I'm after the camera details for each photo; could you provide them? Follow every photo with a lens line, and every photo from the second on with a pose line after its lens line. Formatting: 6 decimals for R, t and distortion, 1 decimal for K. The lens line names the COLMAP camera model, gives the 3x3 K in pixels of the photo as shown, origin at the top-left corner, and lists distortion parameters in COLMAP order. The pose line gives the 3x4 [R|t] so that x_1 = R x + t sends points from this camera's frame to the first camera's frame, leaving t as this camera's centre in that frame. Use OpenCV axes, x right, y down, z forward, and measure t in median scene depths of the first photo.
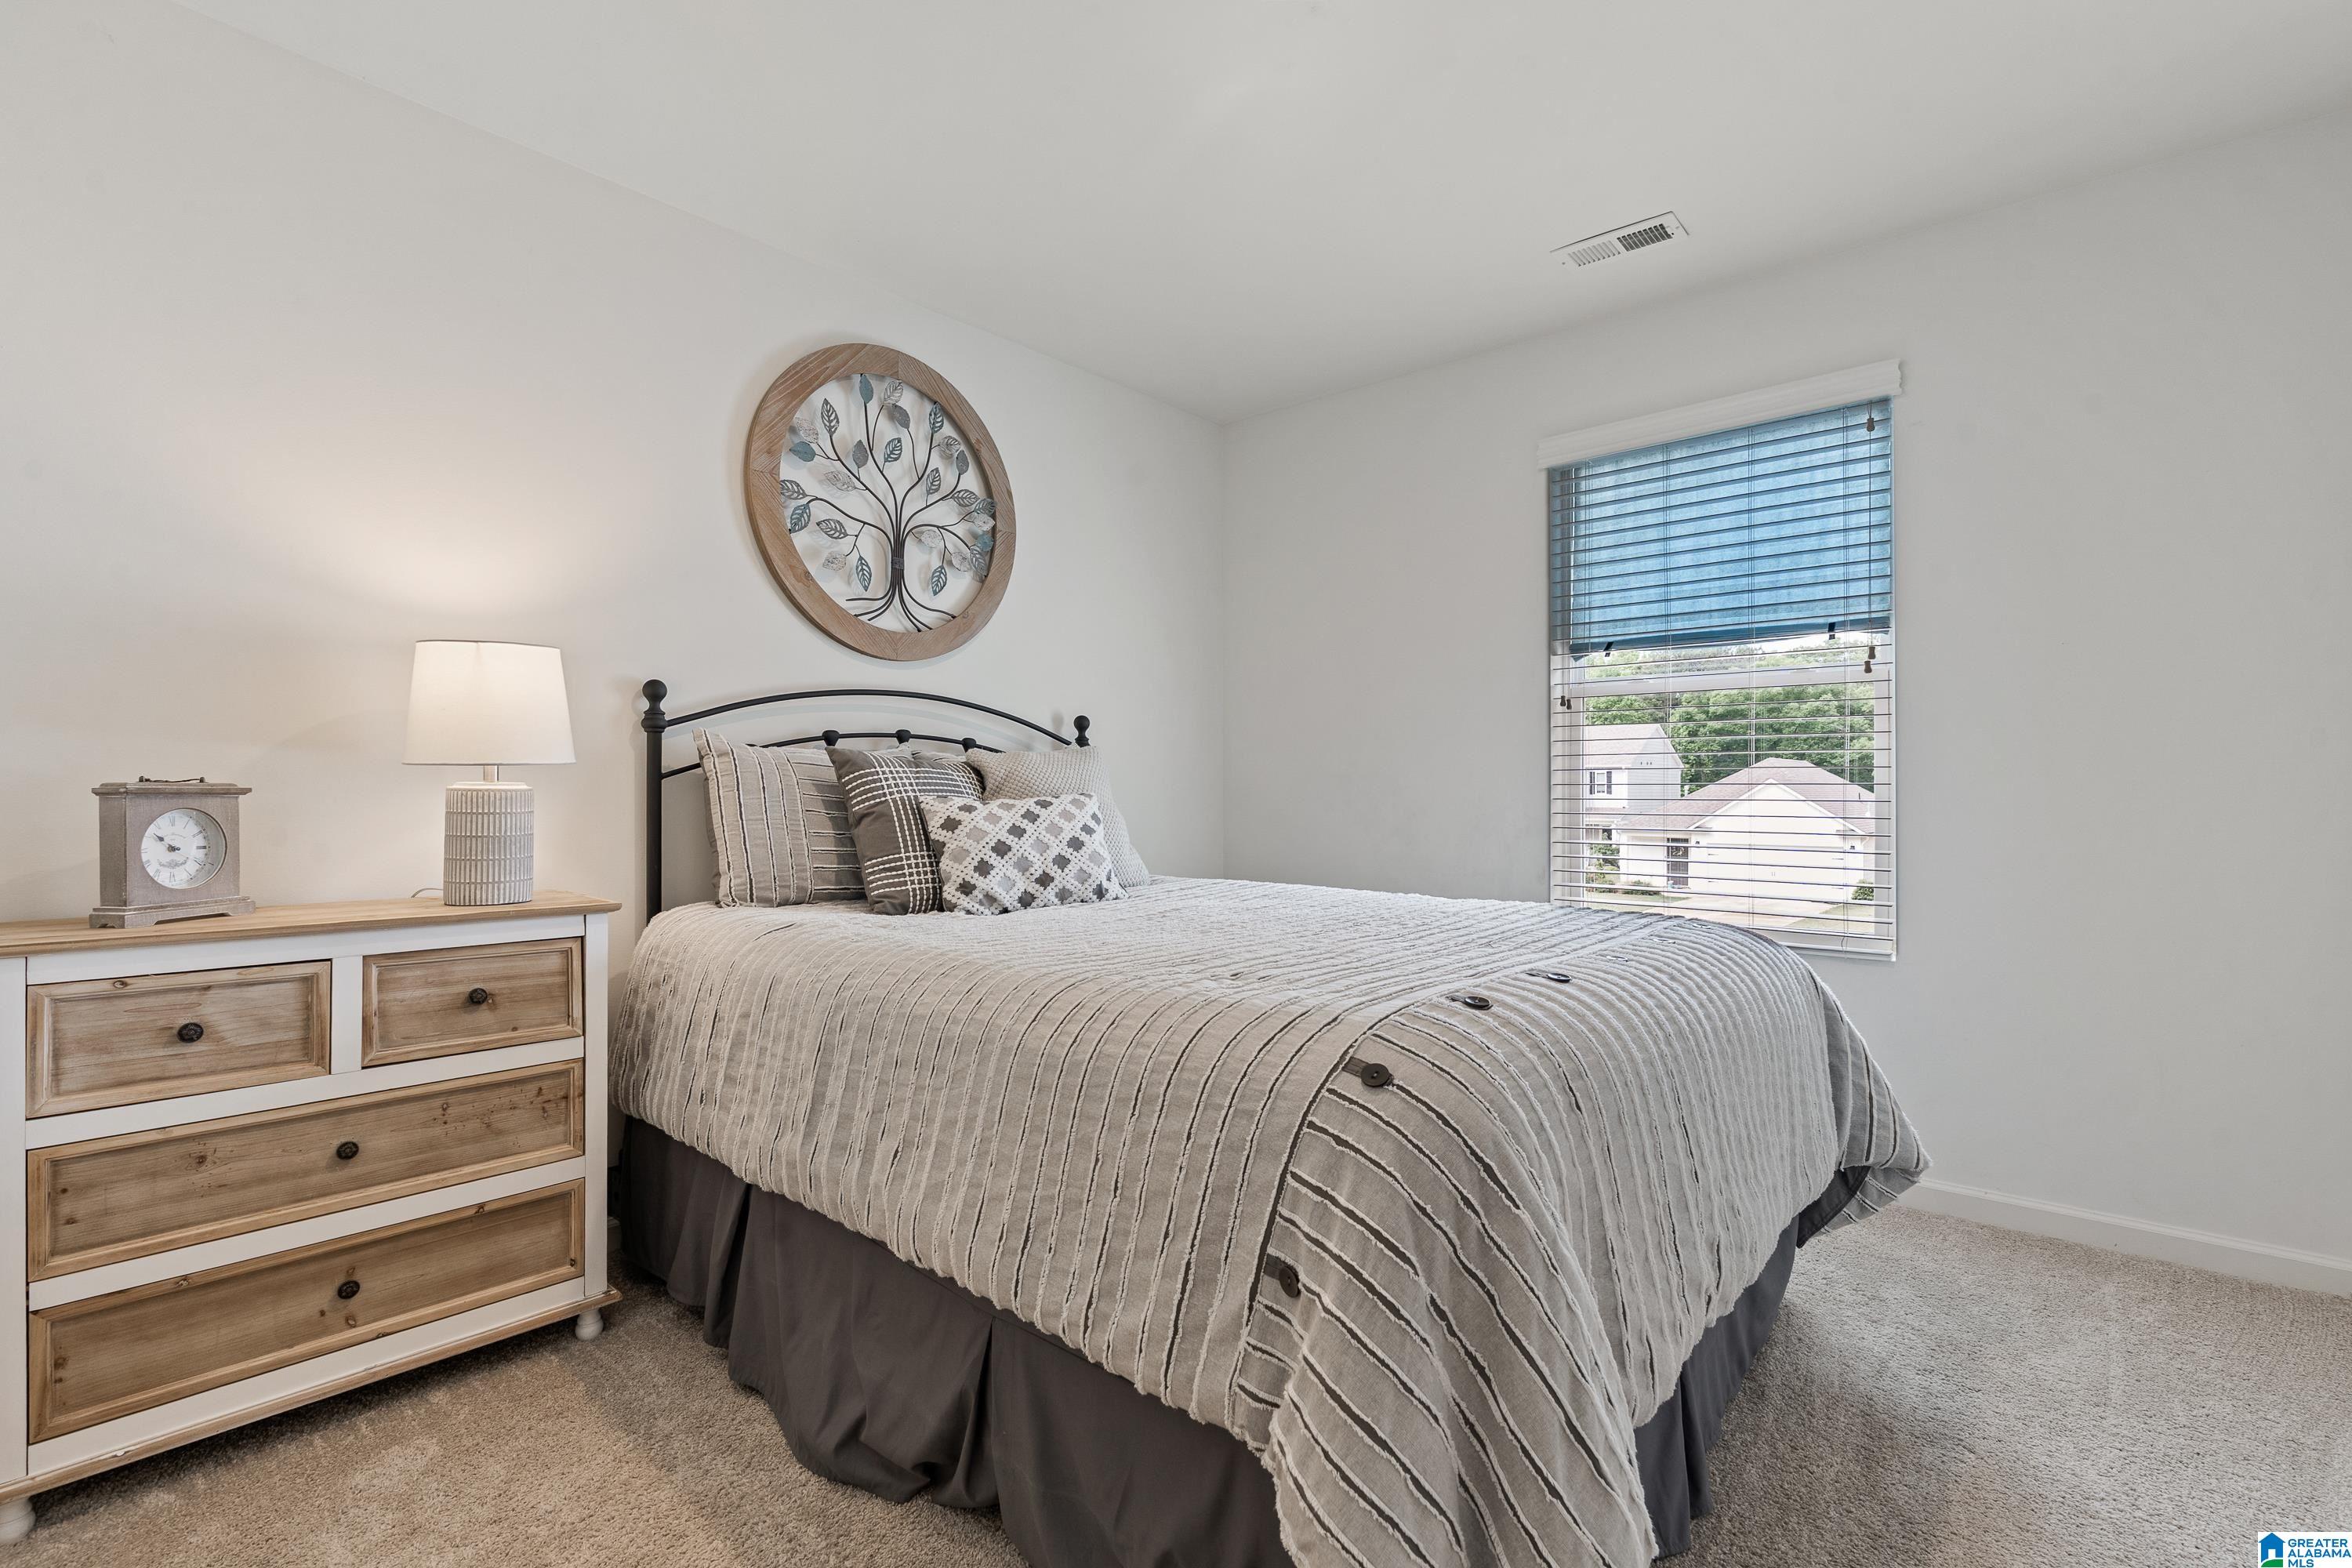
lens RADIAL K [[1078.4, 0, 1197.7], [0, 1078.4, 795.5], [0, 0, 1]] dist [-0.000900, 0.000049]
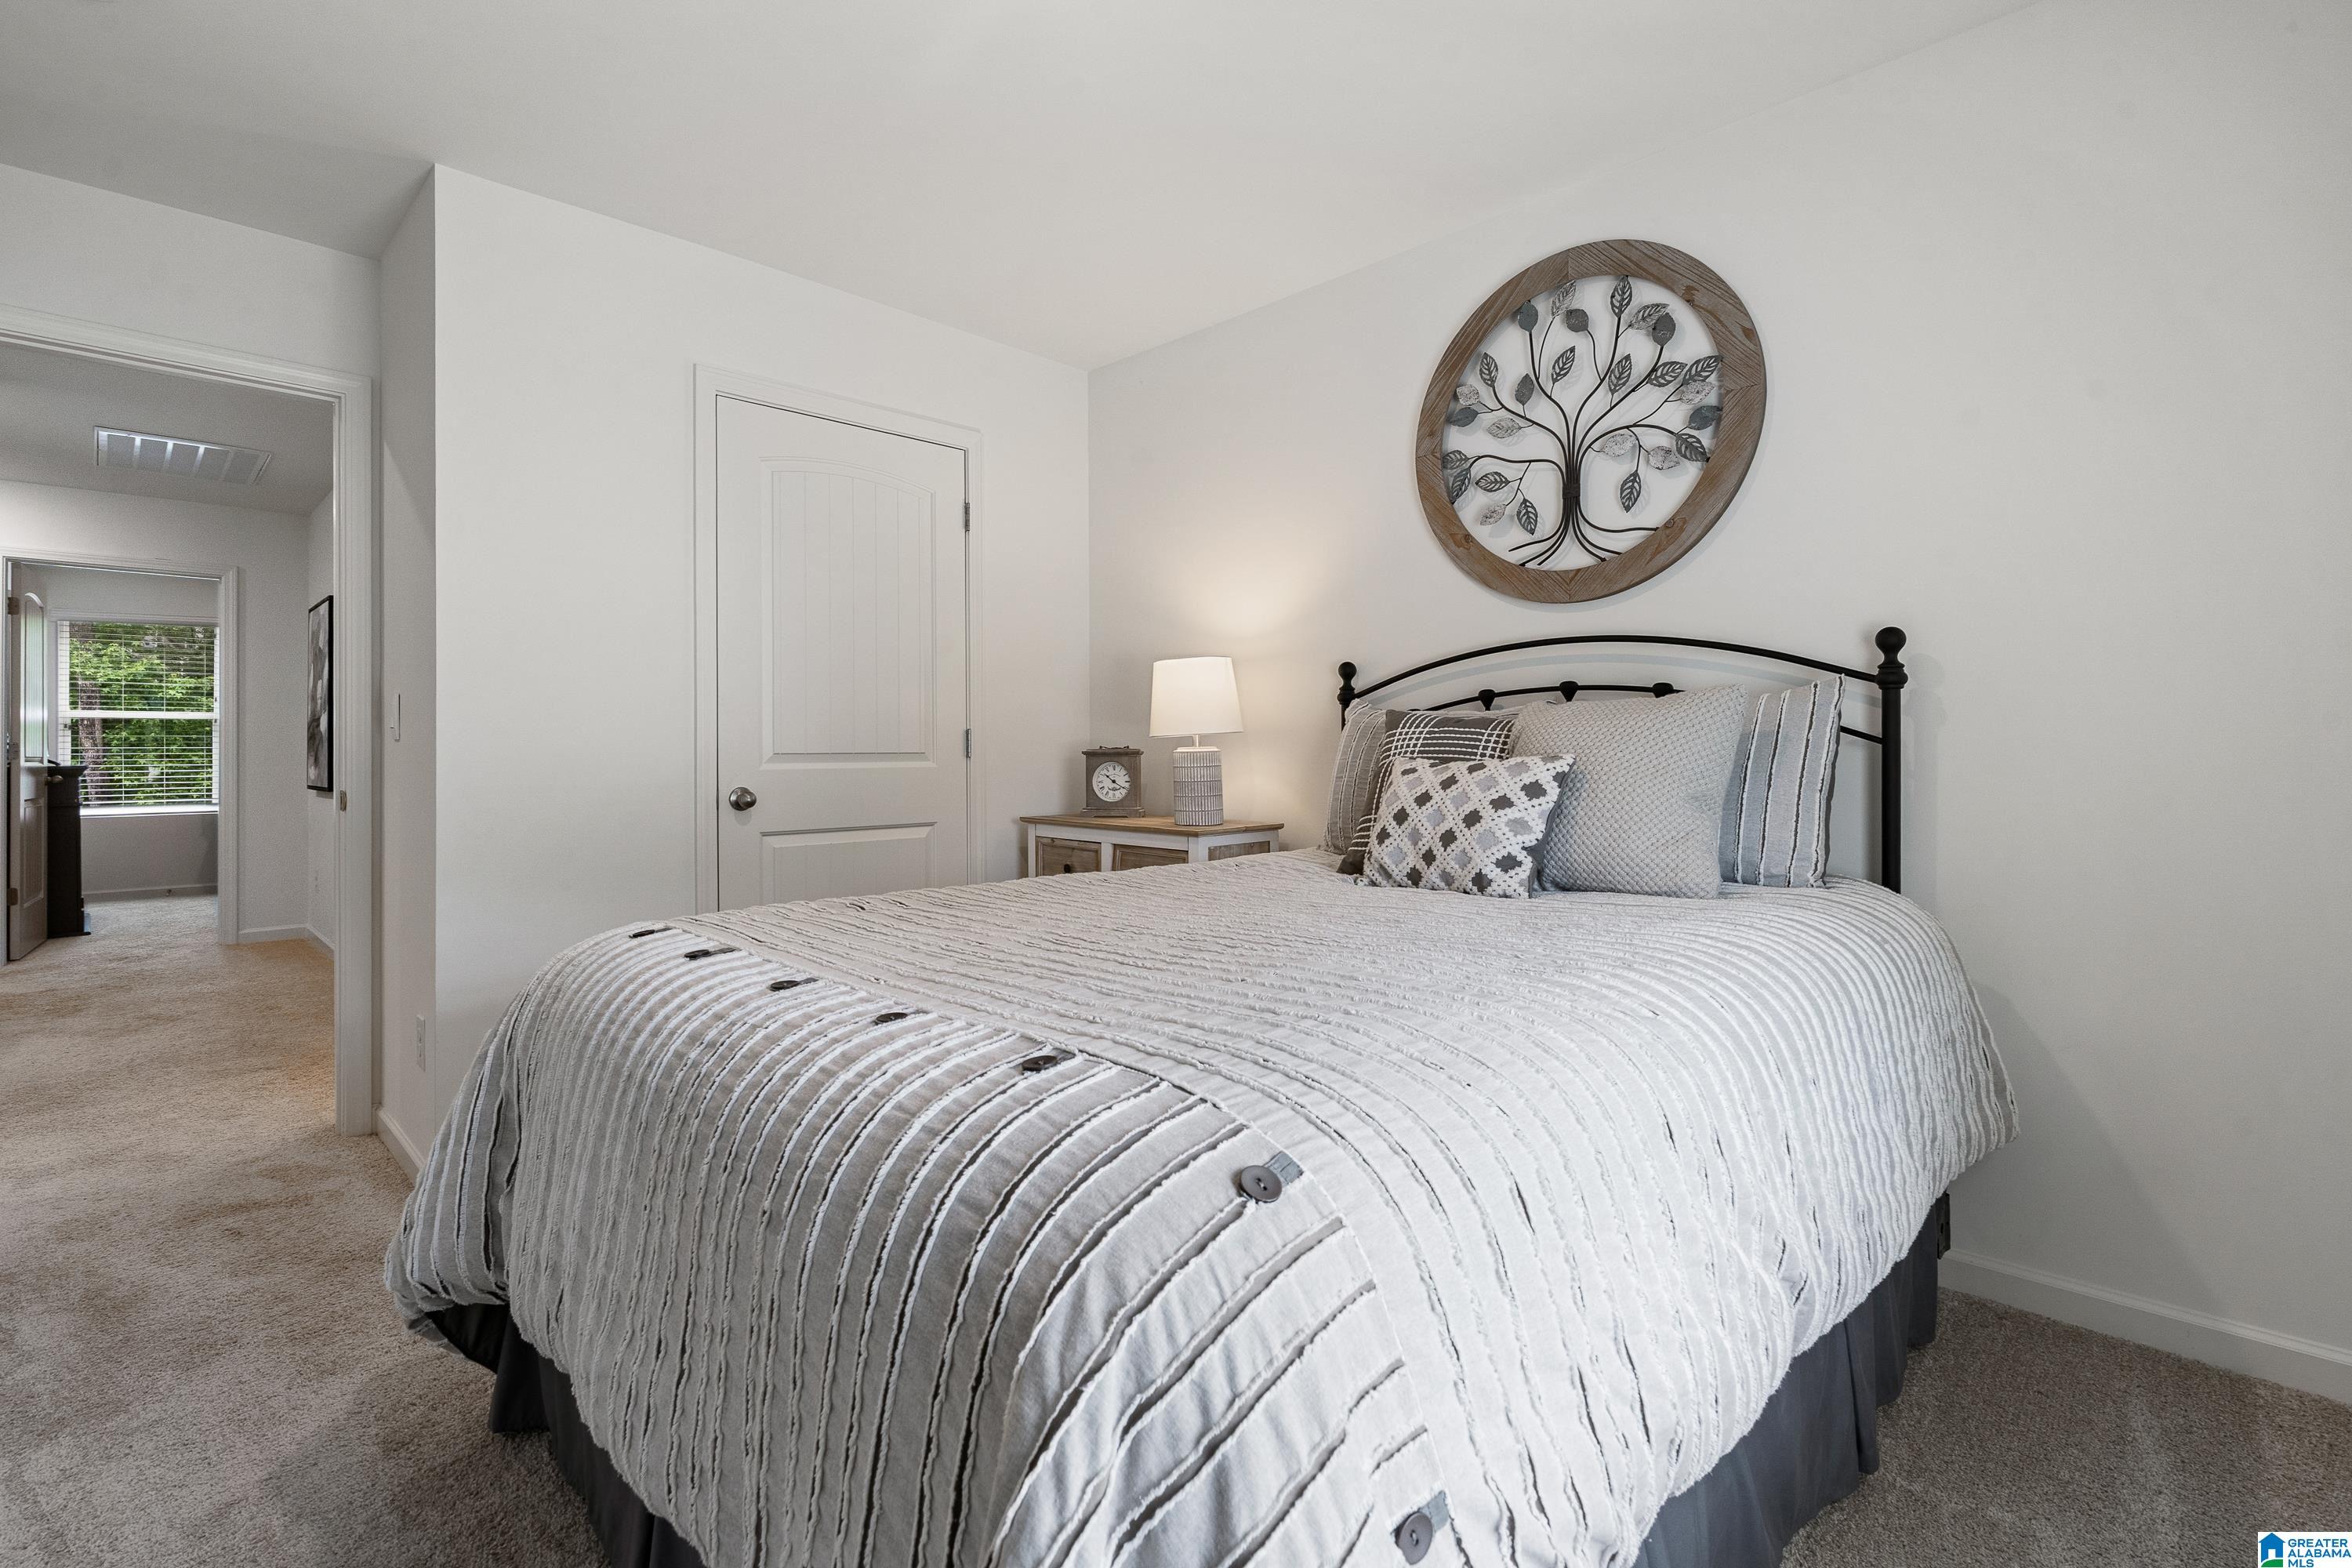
lens RADIAL K [[1064.1, 0, 1179.9], [0, 1064.1, 757.9], [0, 0, 1]] dist [-0.004495, 0.000094]
pose [[-0.066592, 0.005678, -0.997764, 0.626838], [-0.000377, 0.999984, 0.005716, -0.003631], [0.997780, 0.000757, -0.066589, 0.768607]]
